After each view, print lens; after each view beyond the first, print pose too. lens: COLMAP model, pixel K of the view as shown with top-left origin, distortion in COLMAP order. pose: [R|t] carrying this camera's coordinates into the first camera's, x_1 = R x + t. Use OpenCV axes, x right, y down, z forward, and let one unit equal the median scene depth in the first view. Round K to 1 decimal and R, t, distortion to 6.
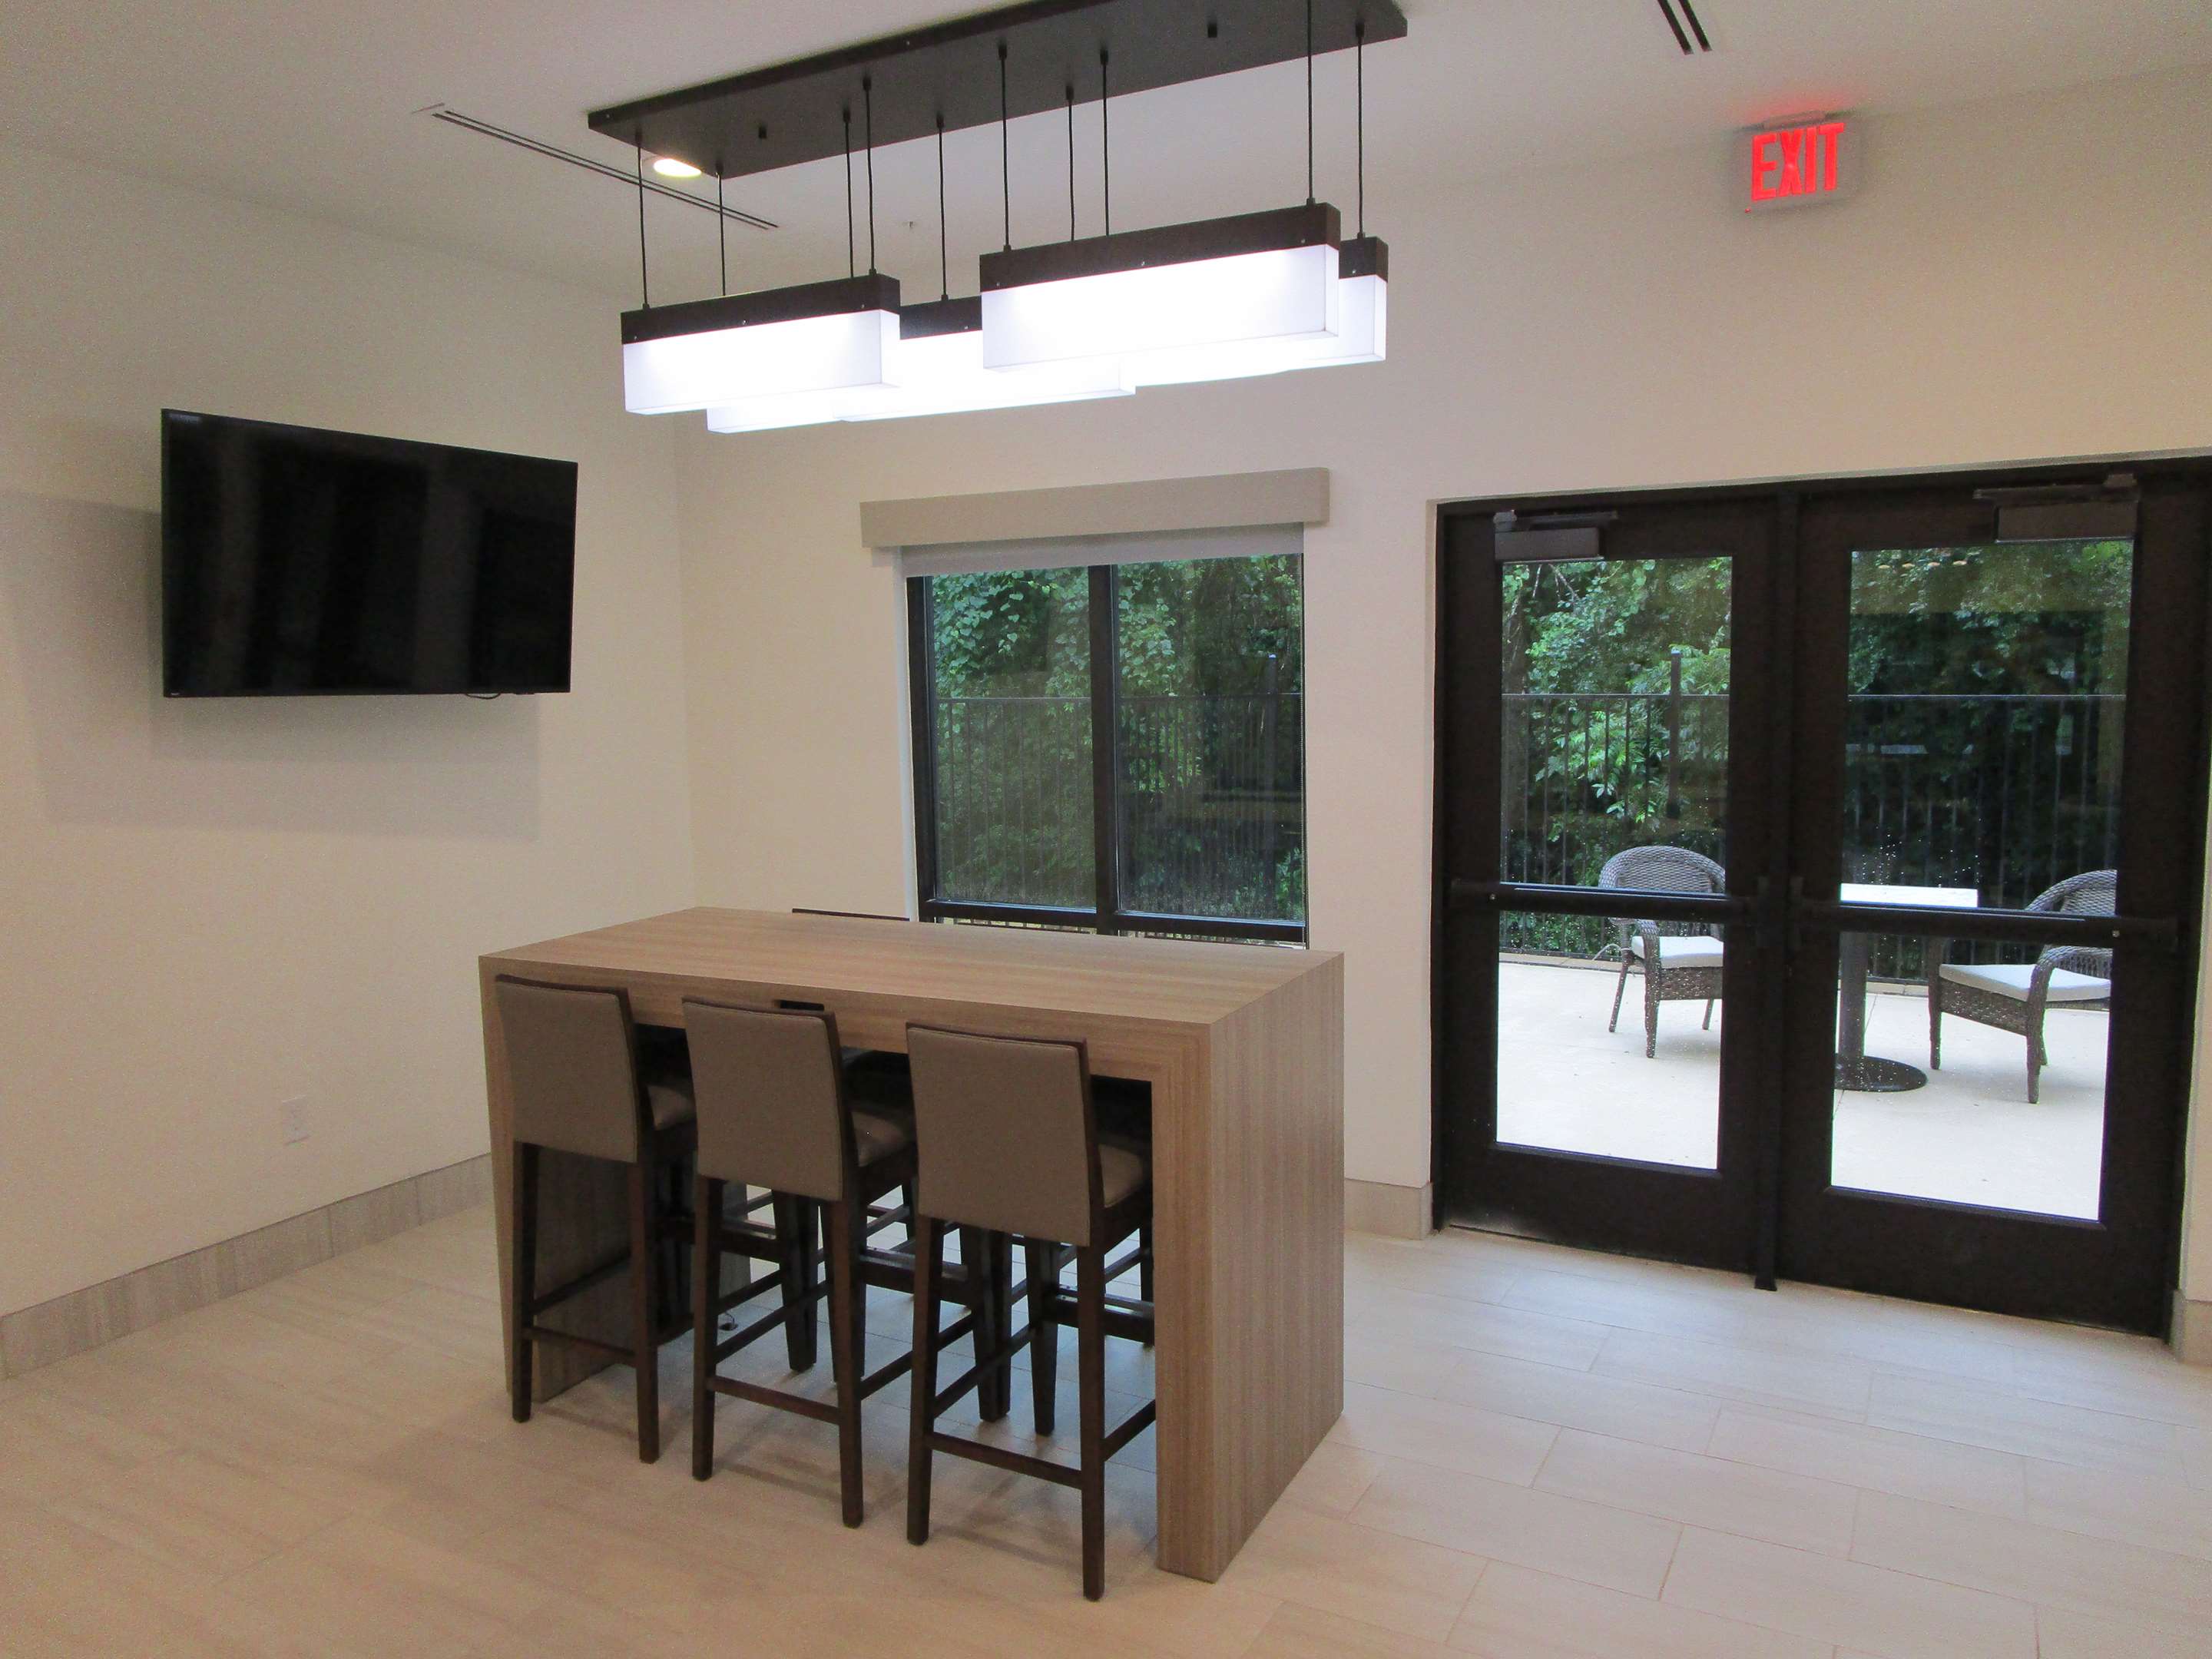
lens RADIAL K [[1613.3, 0, 1106.0], [0, 1613.3, 829.5], [0, 0, 1]] dist [0.008193, 0.002471]
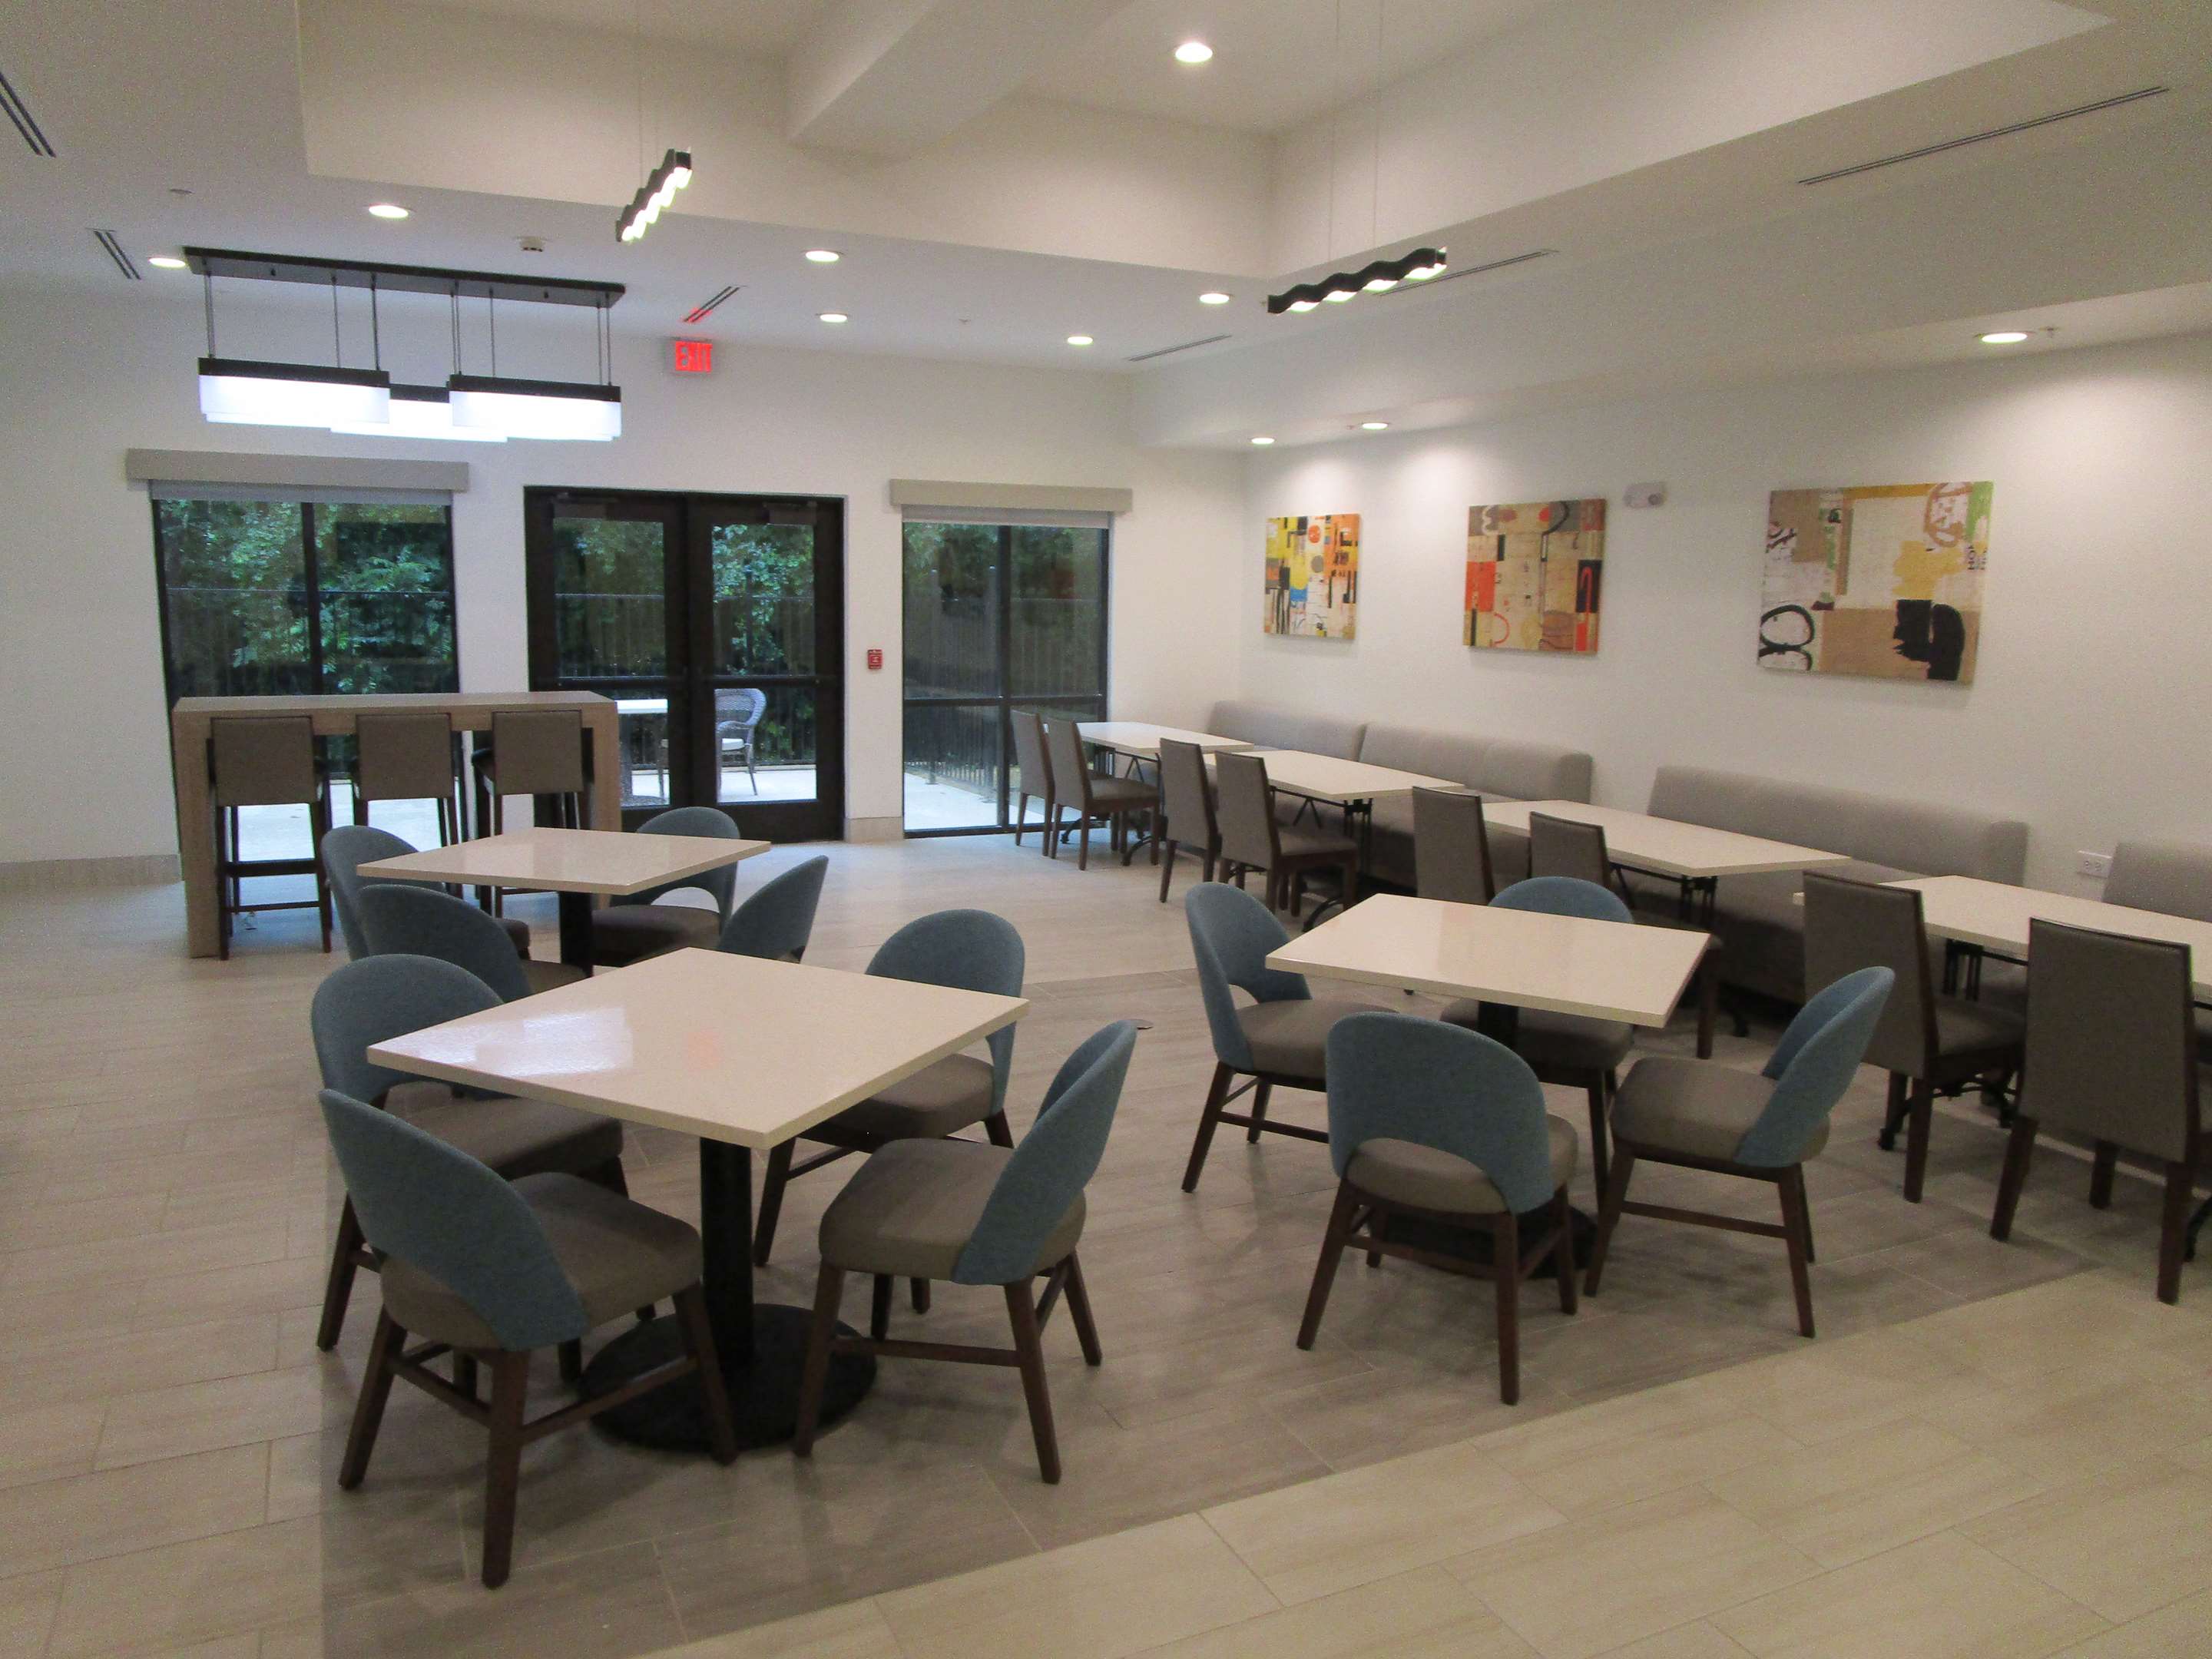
lens RADIAL K [[1613.3, 0, 1106.0], [0, 1613.3, 829.5], [0, 0, 1]] dist [0.008193, 0.002471]
pose [[0.578038, -0.102808, 0.809507, -1.082222], [0.061755, 0.994698, 0.082231, 0.102577], [-0.813670, 0.002458, 0.581322, -0.766211]]
